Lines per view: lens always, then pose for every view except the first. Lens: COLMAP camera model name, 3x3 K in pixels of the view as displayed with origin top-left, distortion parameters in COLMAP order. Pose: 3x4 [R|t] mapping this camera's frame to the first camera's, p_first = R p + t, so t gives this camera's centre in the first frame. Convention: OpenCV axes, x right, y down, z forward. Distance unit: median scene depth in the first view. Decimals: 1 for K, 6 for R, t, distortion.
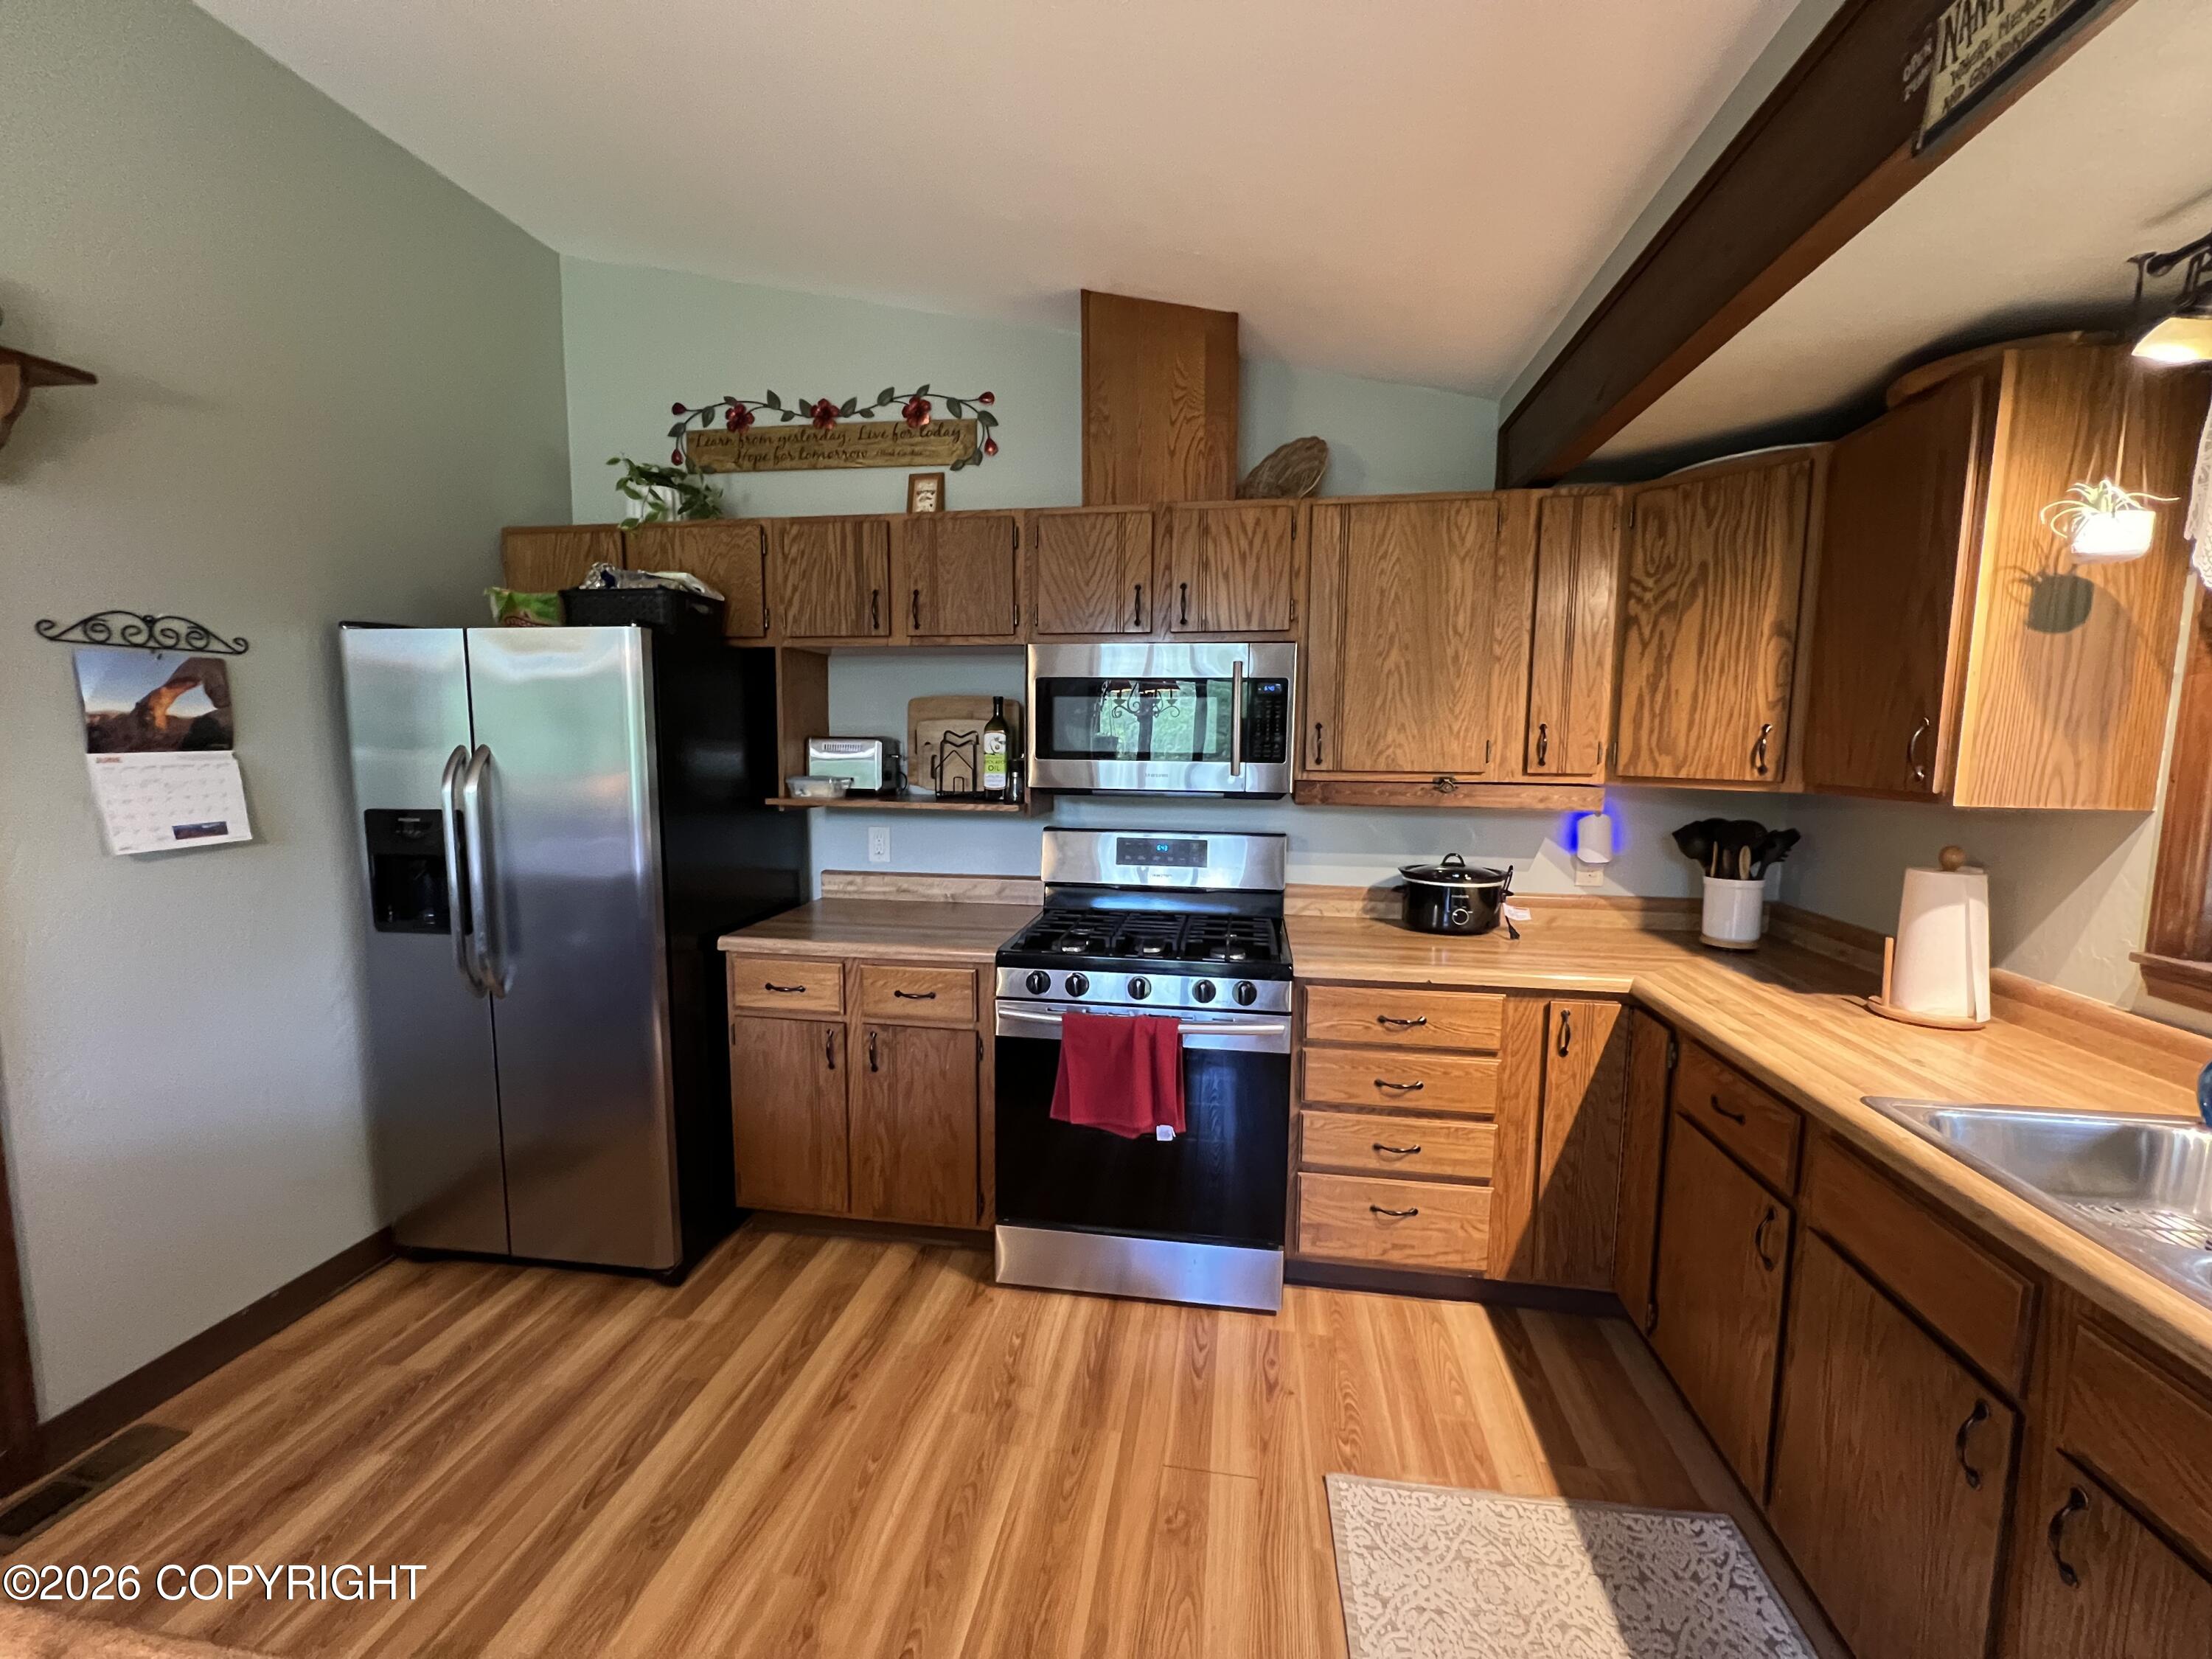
lens RADIAL K [[883.8, 0, 1108.2], [0, 883.8, 833.8], [0, 0, 1]] dist [-0.003083, 0.000477]
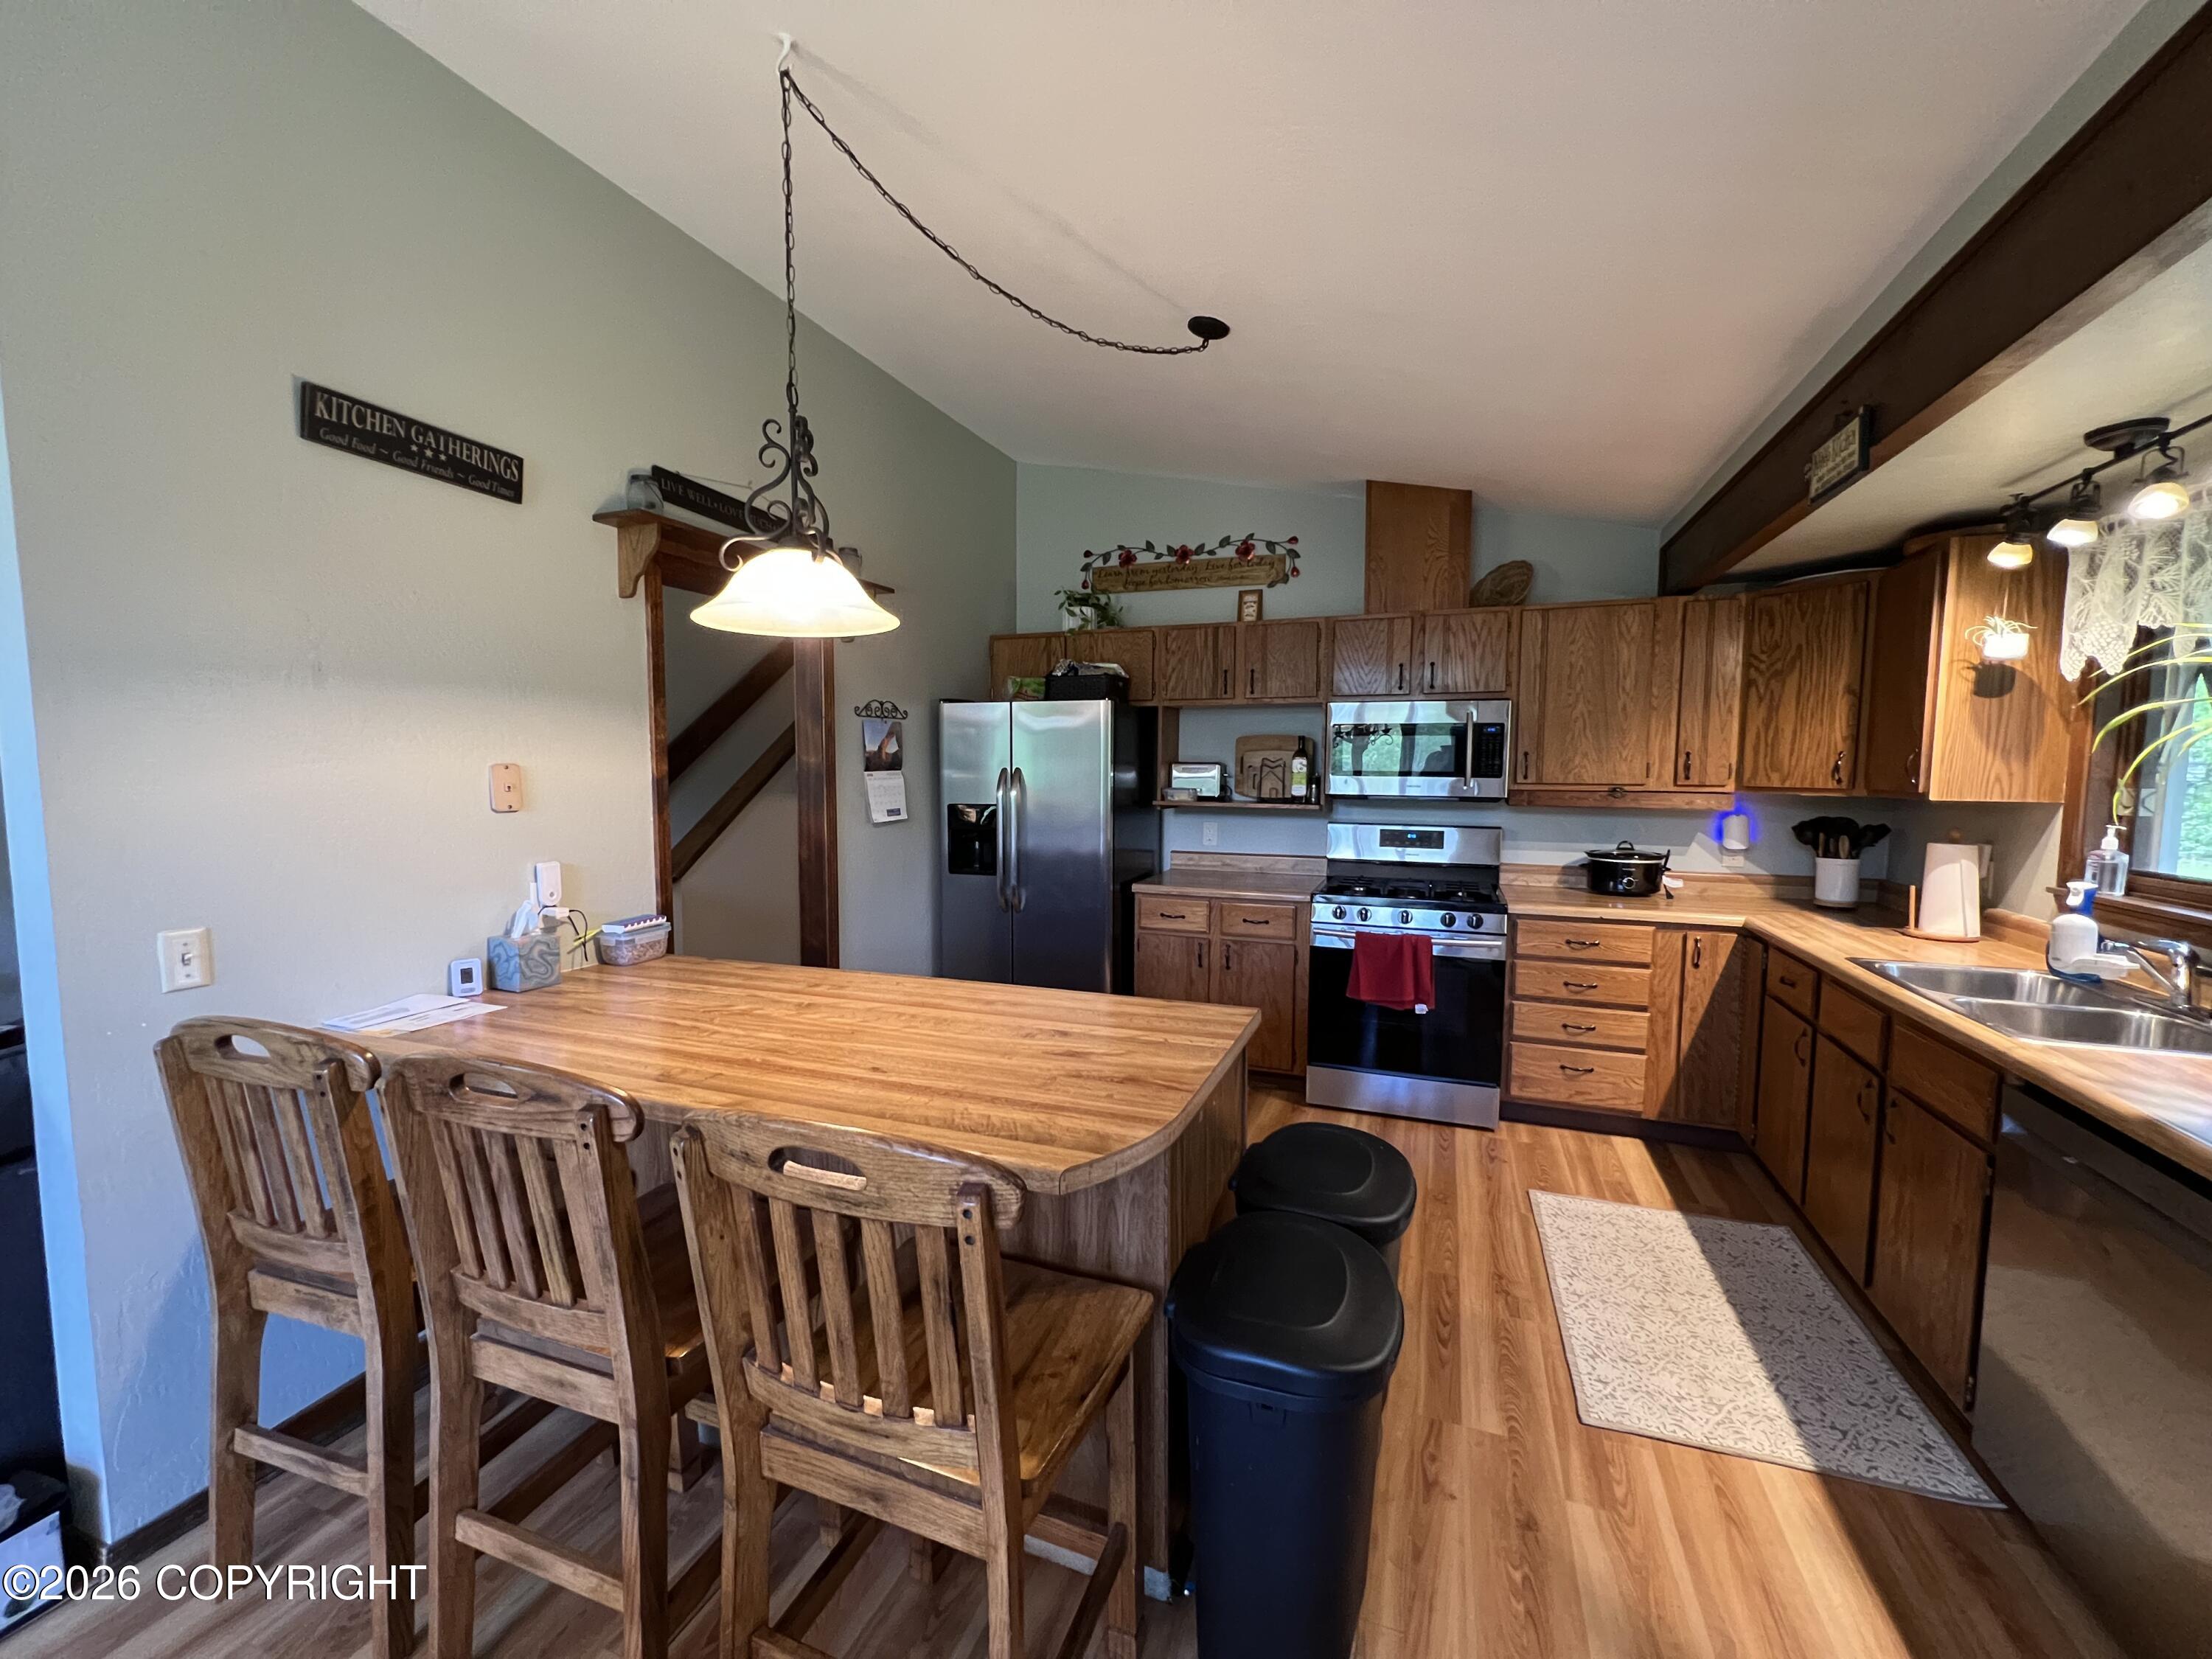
lens RADIAL K [[883.8, 0, 1108.2], [0, 883.8, 833.8], [0, 0, 1]] dist [-0.003083, 0.000477]
pose [[0.978839, 0.012510, -0.204250, -0.155434], [-0.018371, 0.999471, -0.026825, 0.070562], [0.203806, 0.030009, 0.978551, -0.638759]]
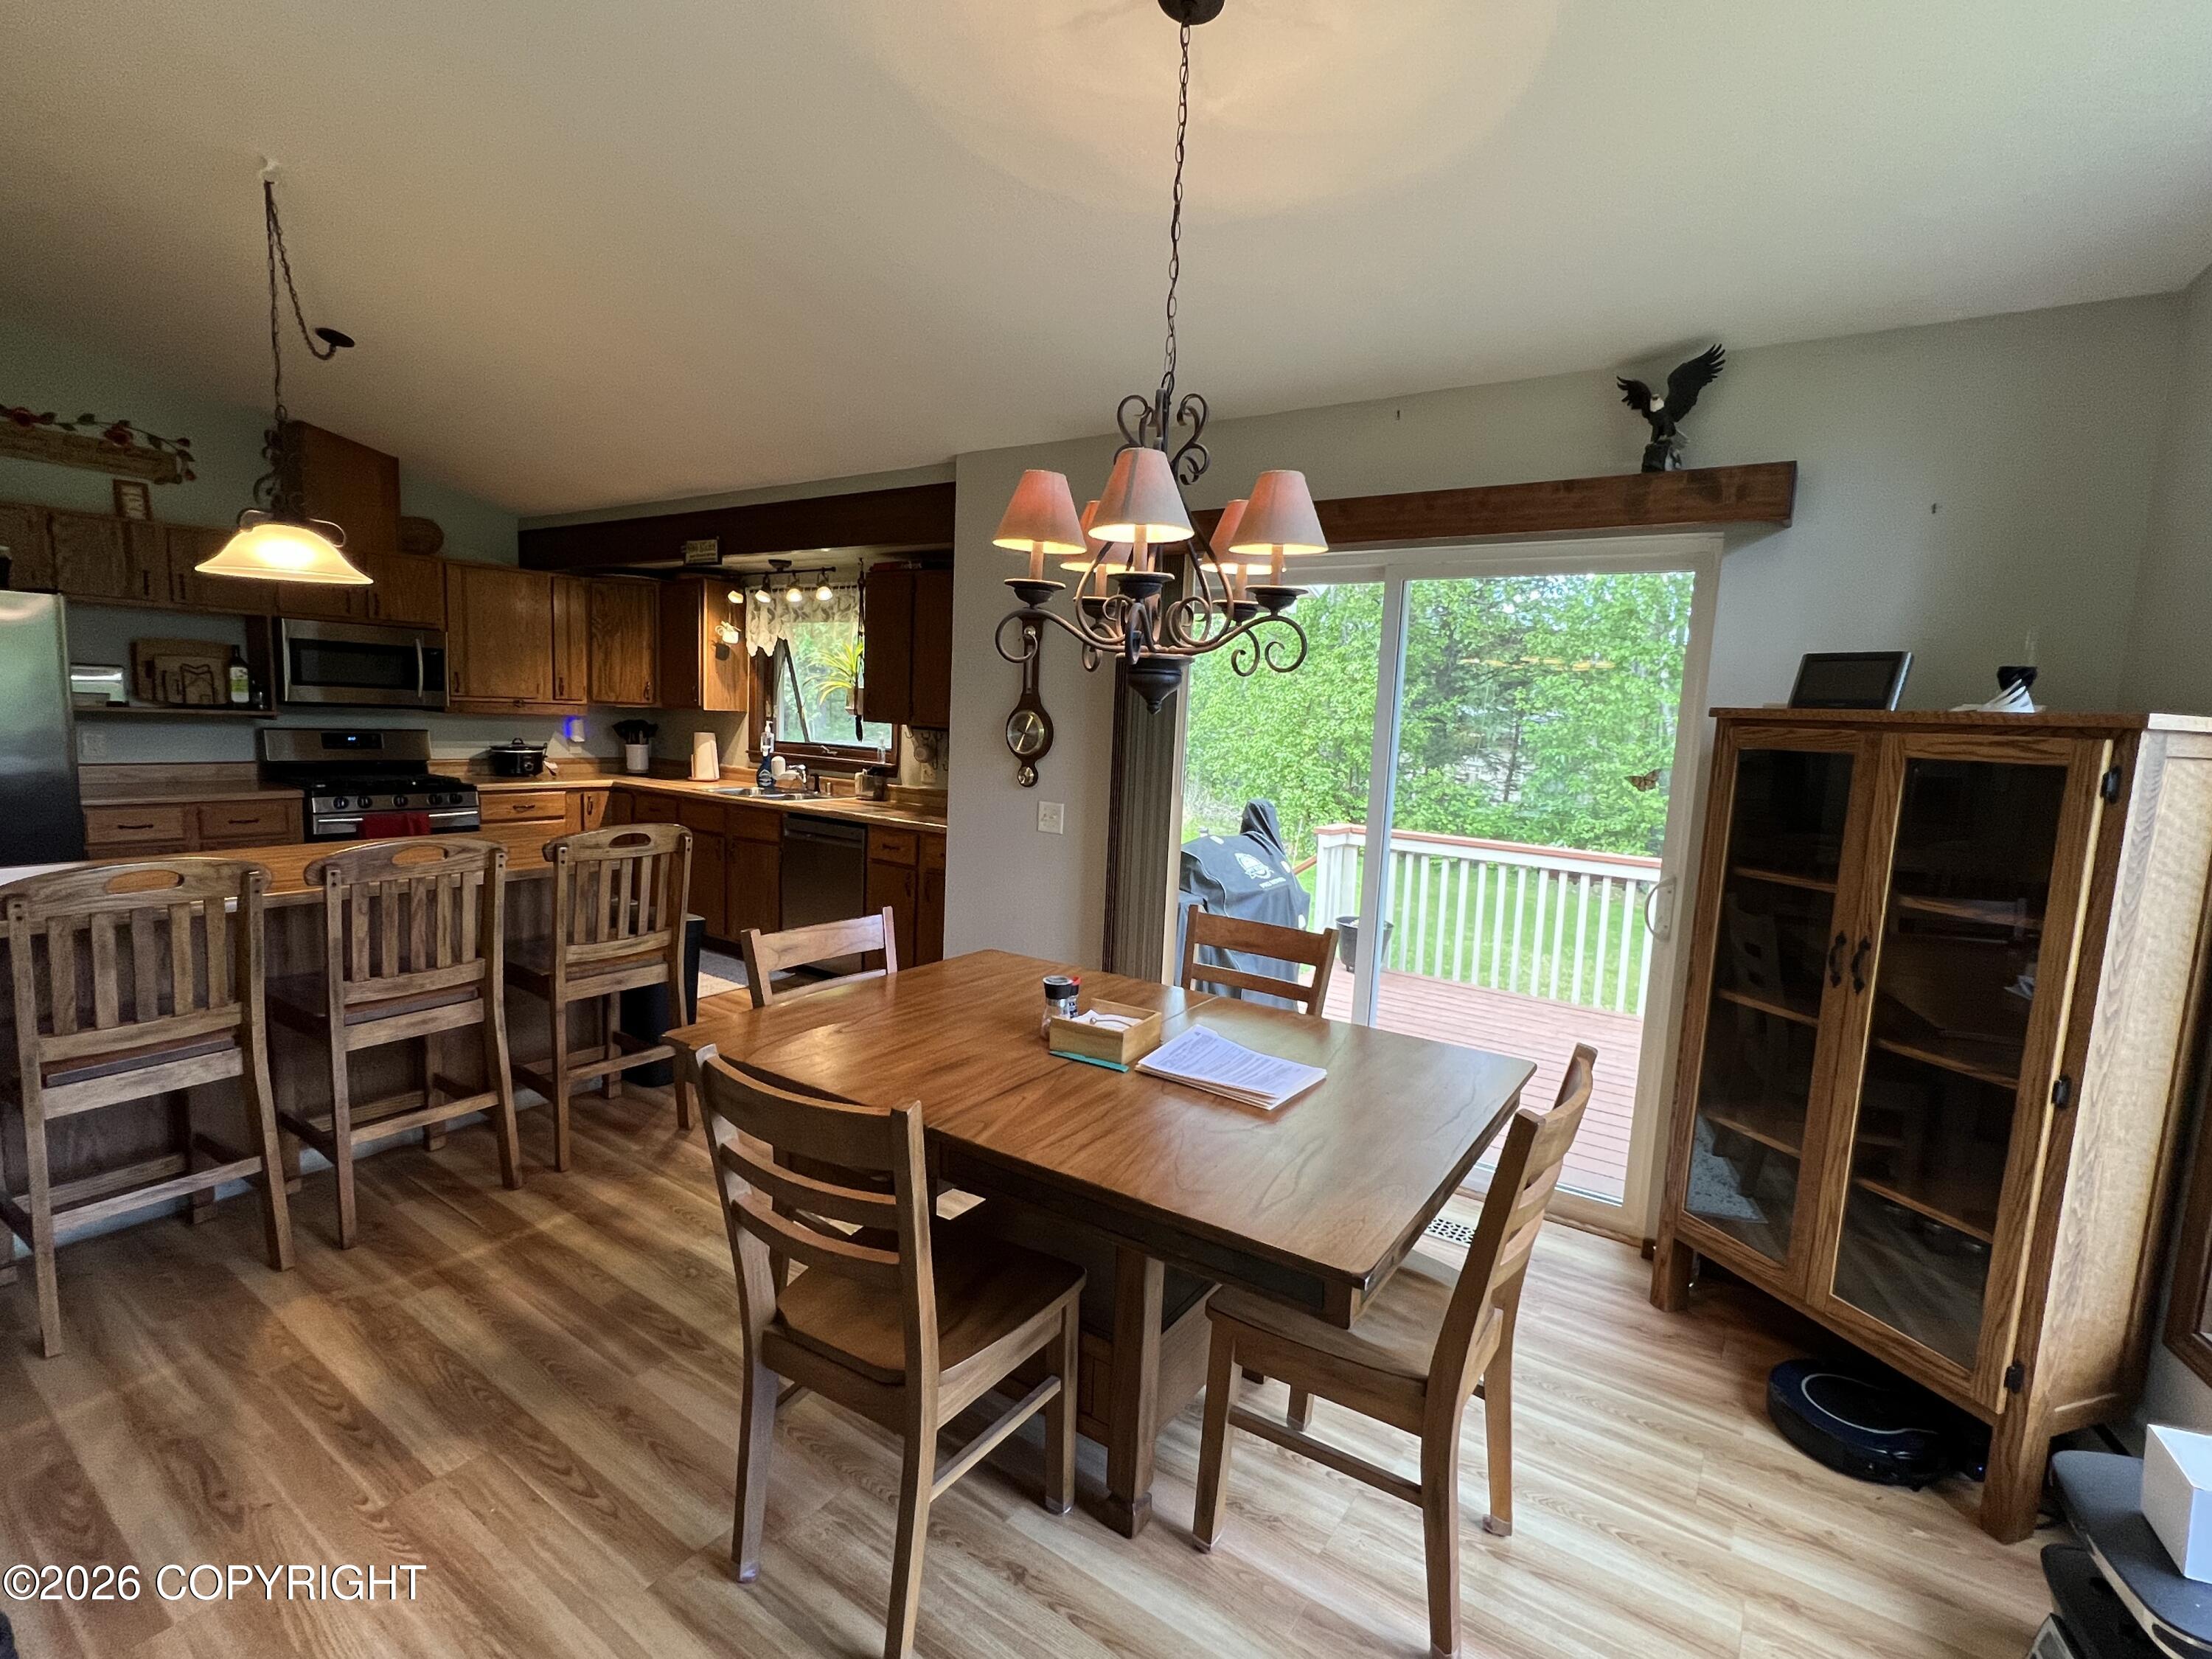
lens RADIAL K [[1041.7, 0, 1107.6], [0, 1041.7, 838.4], [0, 0, 1]] dist [-0.001828, 0.000194]
pose [[0.432380, -0.098768, 0.896266, -1.310455], [0.054069, 0.995034, 0.083568, 0.137344], [-0.900069, 0.012327, 0.435573, -1.392815]]
